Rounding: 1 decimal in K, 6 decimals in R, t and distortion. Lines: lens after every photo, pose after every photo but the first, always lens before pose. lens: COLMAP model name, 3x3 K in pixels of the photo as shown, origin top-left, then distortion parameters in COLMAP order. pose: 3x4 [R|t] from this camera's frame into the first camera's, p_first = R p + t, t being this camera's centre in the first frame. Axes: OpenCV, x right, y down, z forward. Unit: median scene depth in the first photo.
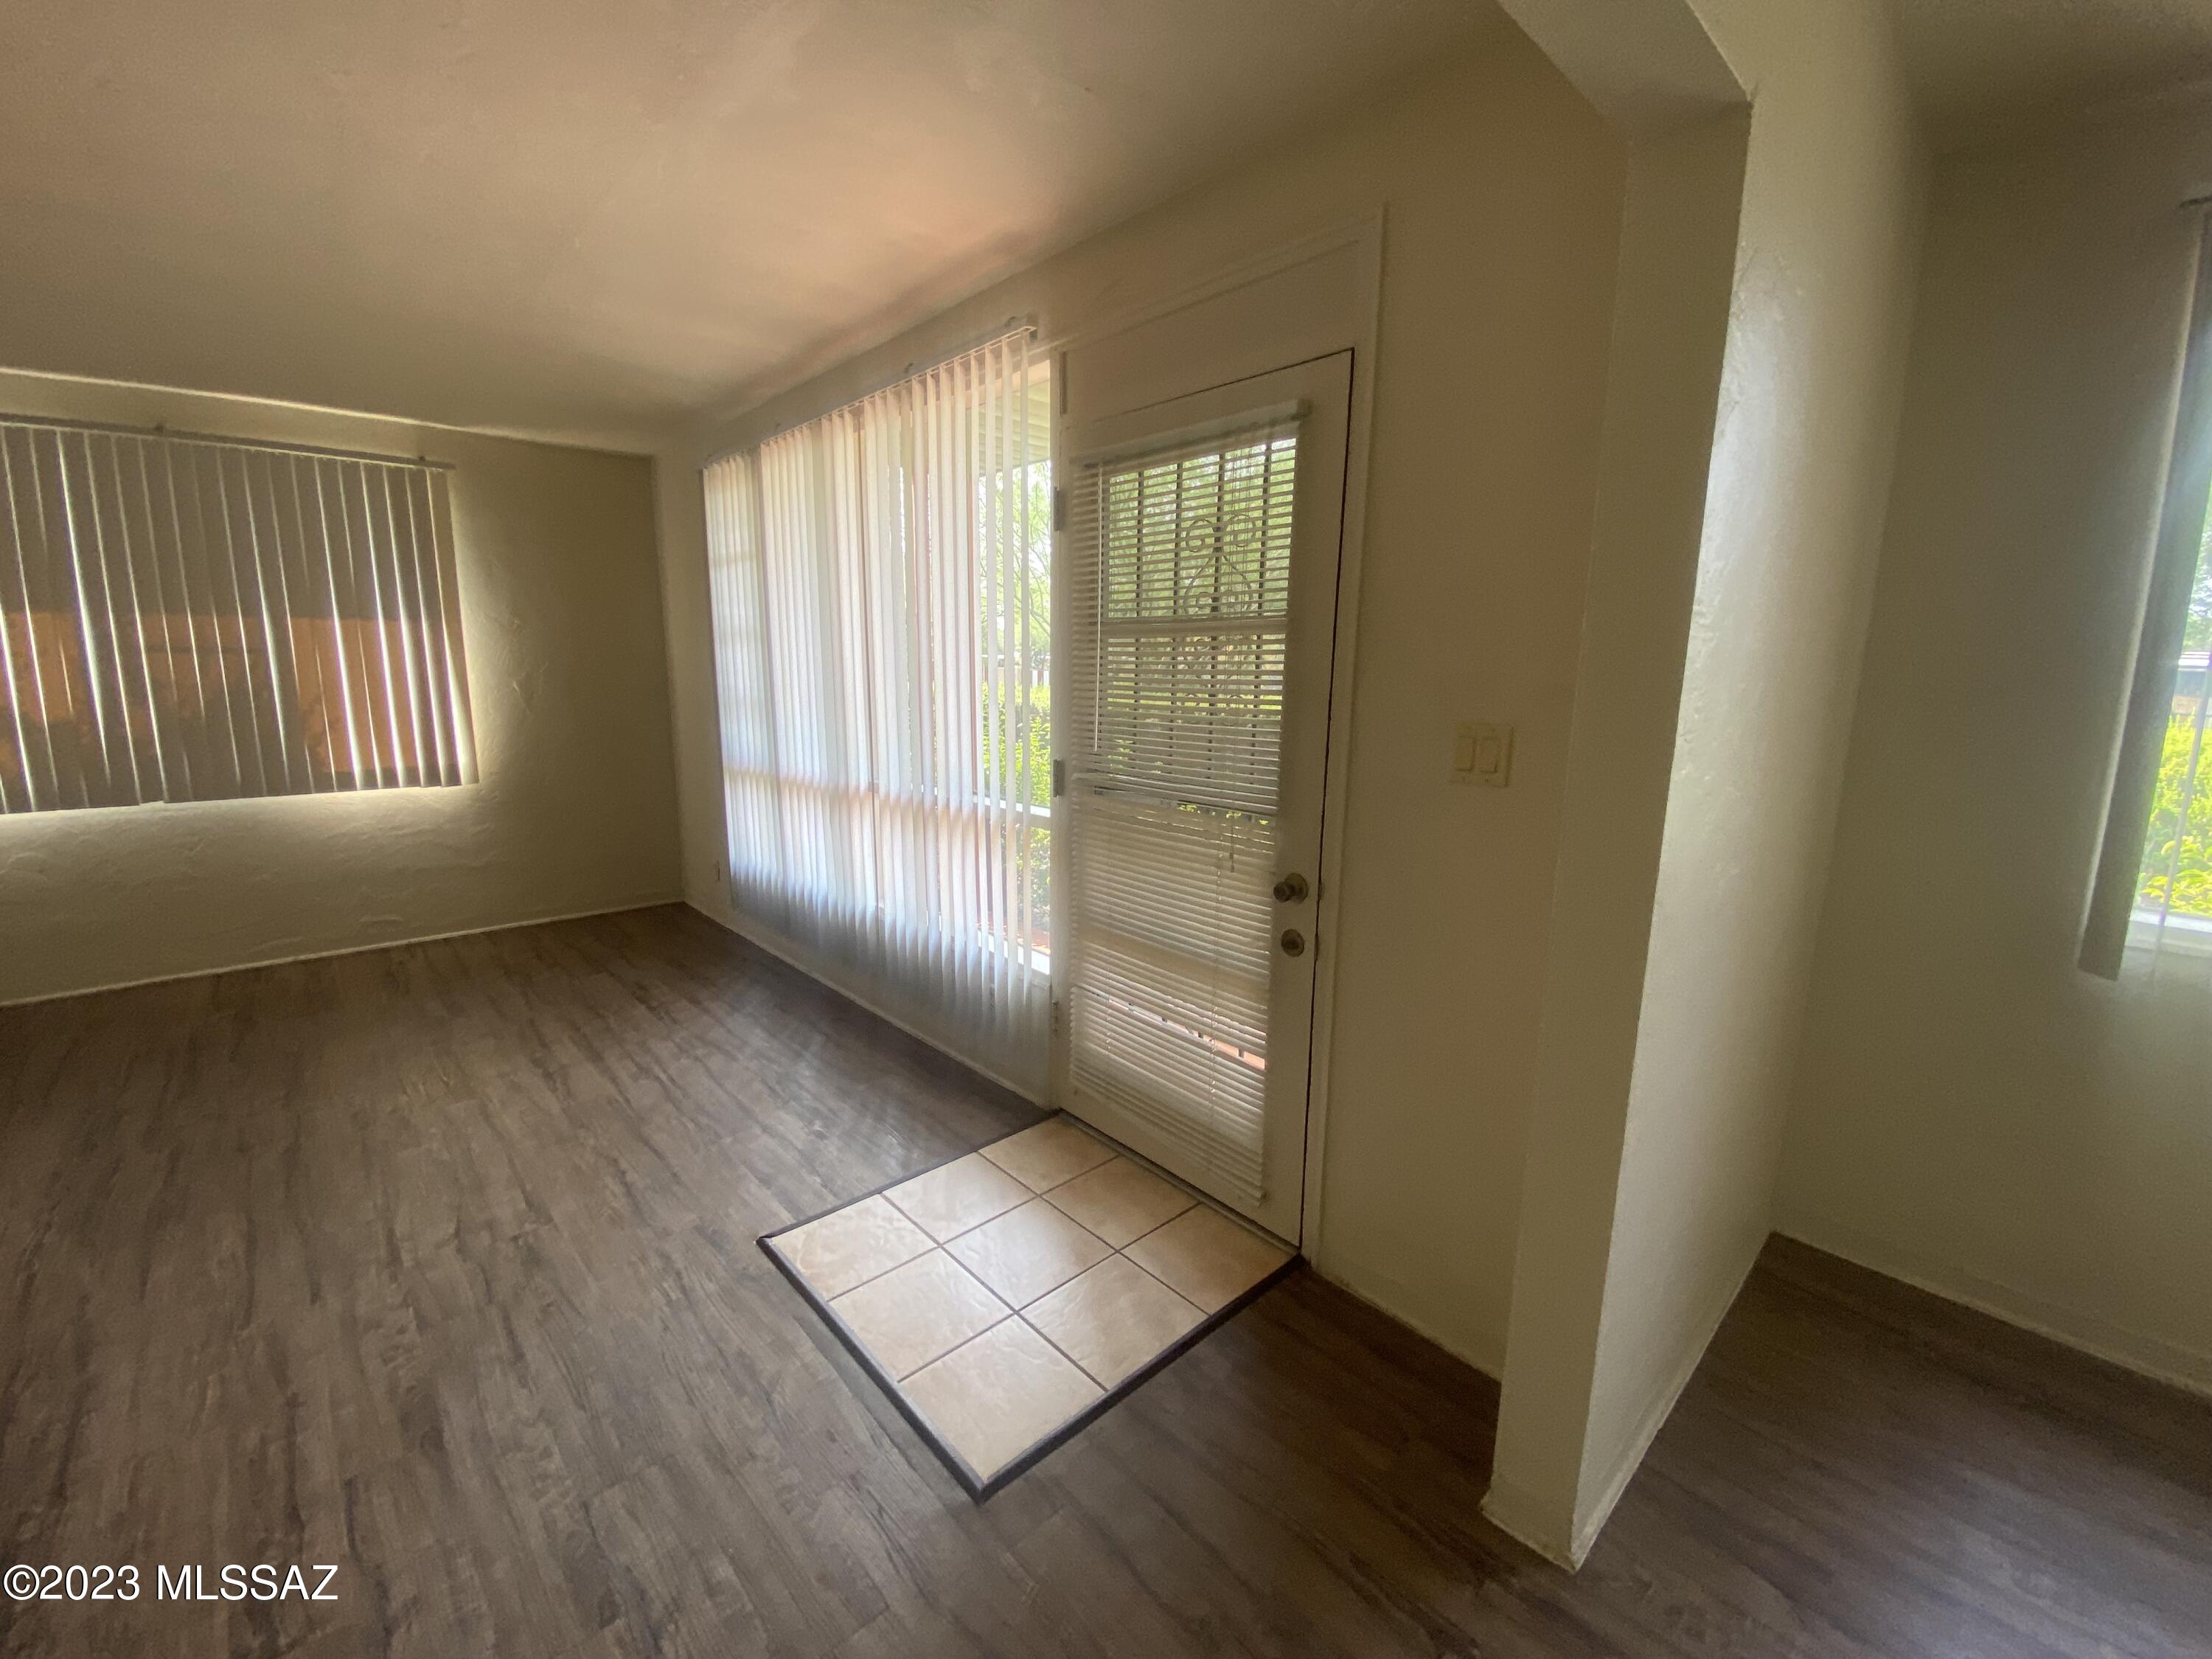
lens RADIAL K [[901.4, 0, 1106.0], [0, 901.4, 829.5], [0, 0, 1]] dist [0.019887, -0.020081]
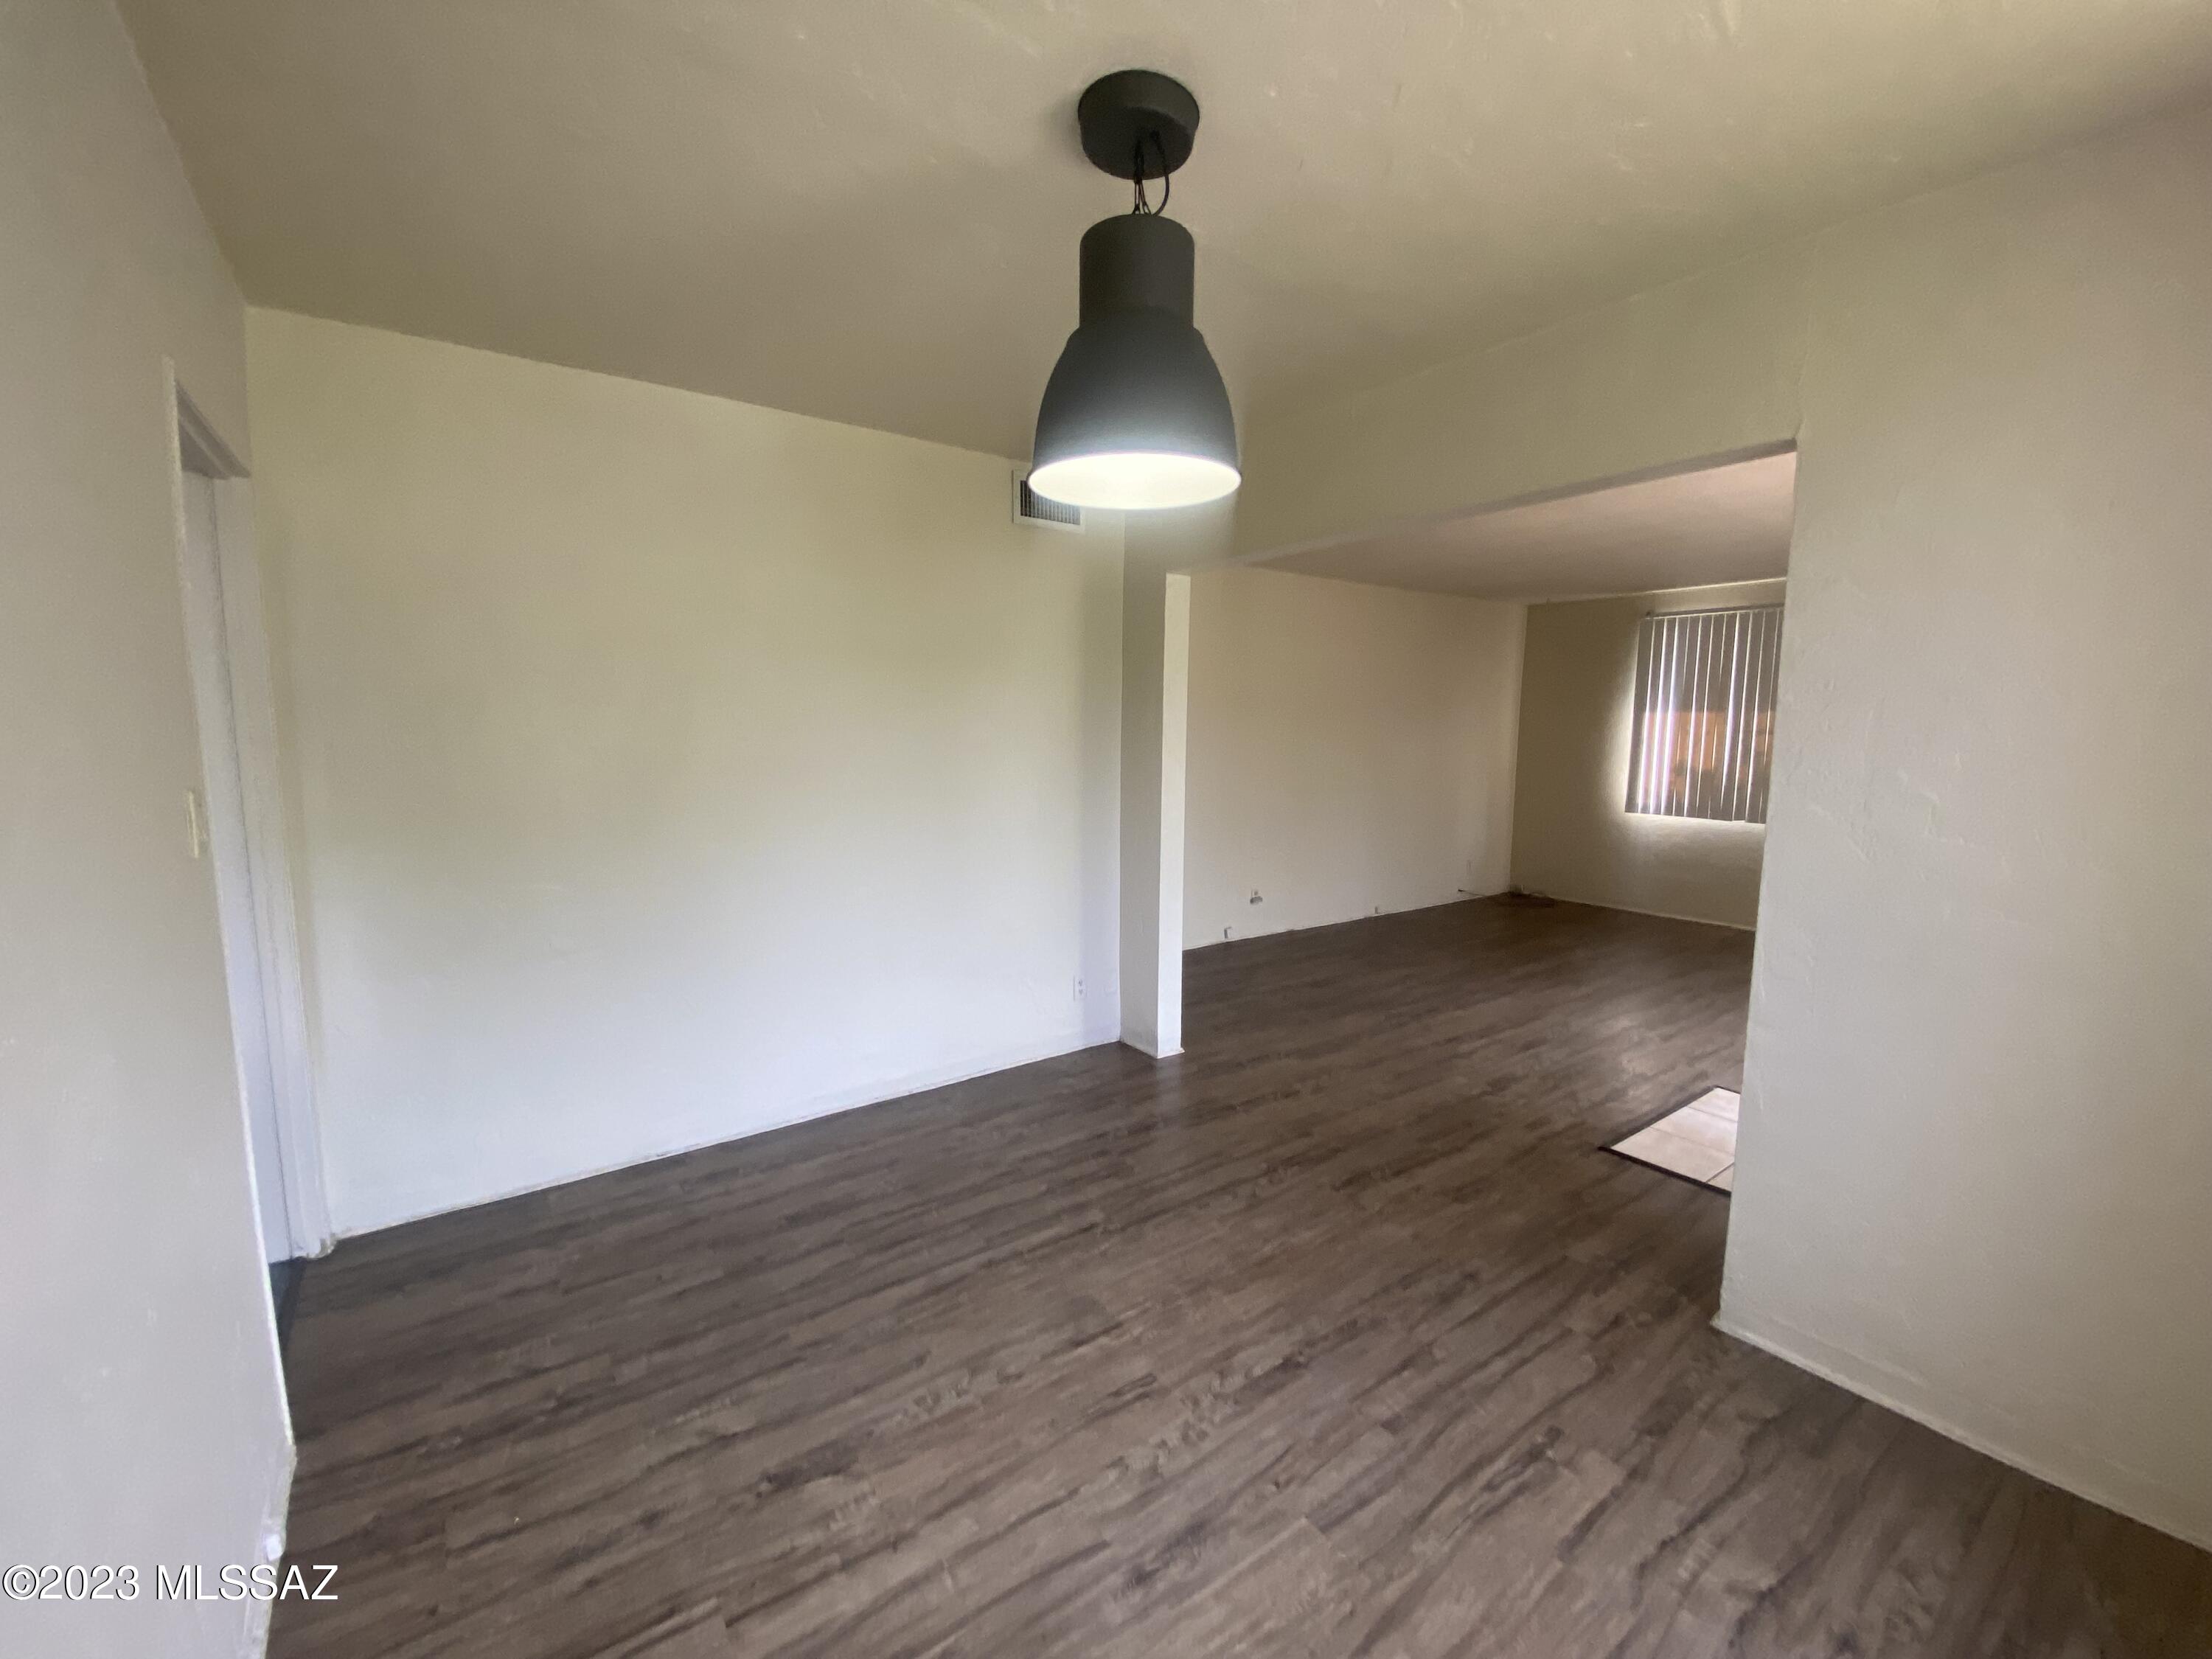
lens RADIAL K [[893.2, 0, 1103.4], [0, 893.2, 833.3], [0, 0, 1]] dist [0.024226, -0.023716]
pose [[-0.116852, 0.105124, -0.987570, 1.063103], [-0.186855, 0.974297, 0.125820, 0.004974], [0.975413, 0.199235, -0.094206, -0.017867]]
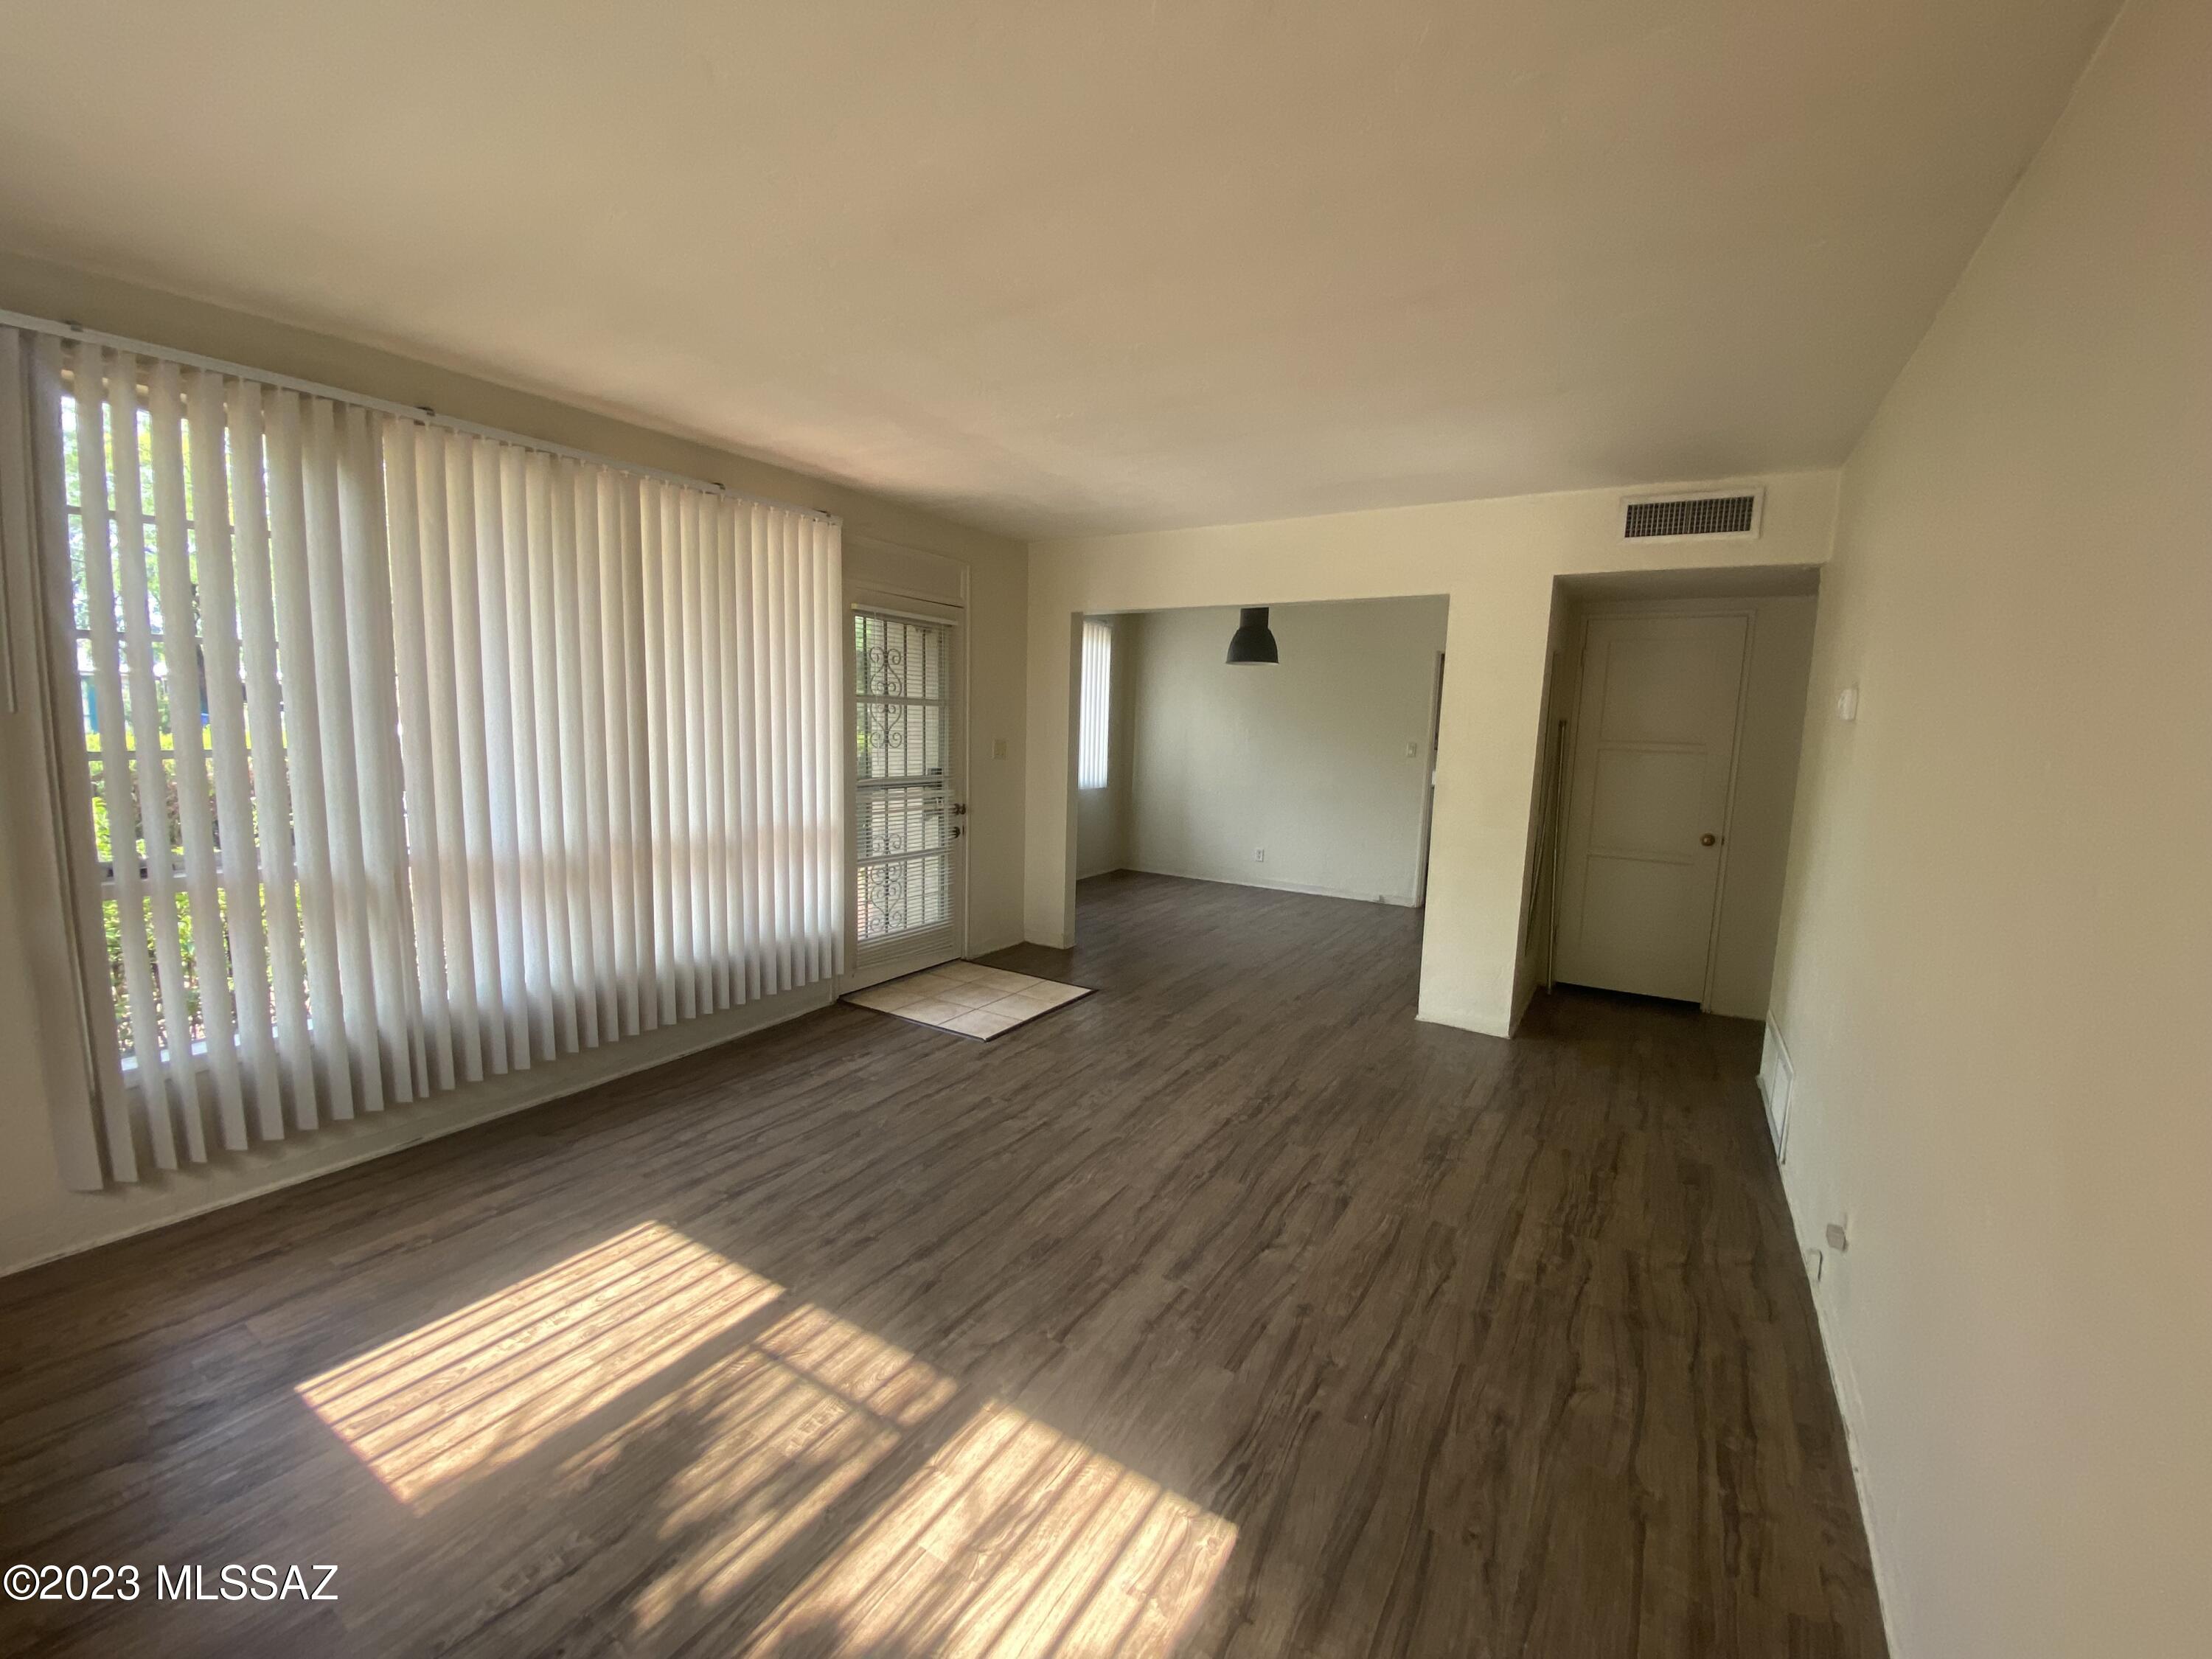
lens RADIAL K [[893.2, 0, 1103.4], [0, 893.2, 833.3], [0, 0, 1]] dist [0.024226, -0.023716]
pose [[-0.274024, -0.142827, 0.951058, -1.685148], [0.140038, 0.972445, 0.186387, -0.203817], [-0.951473, 0.184259, -0.246472, 0.920539]]
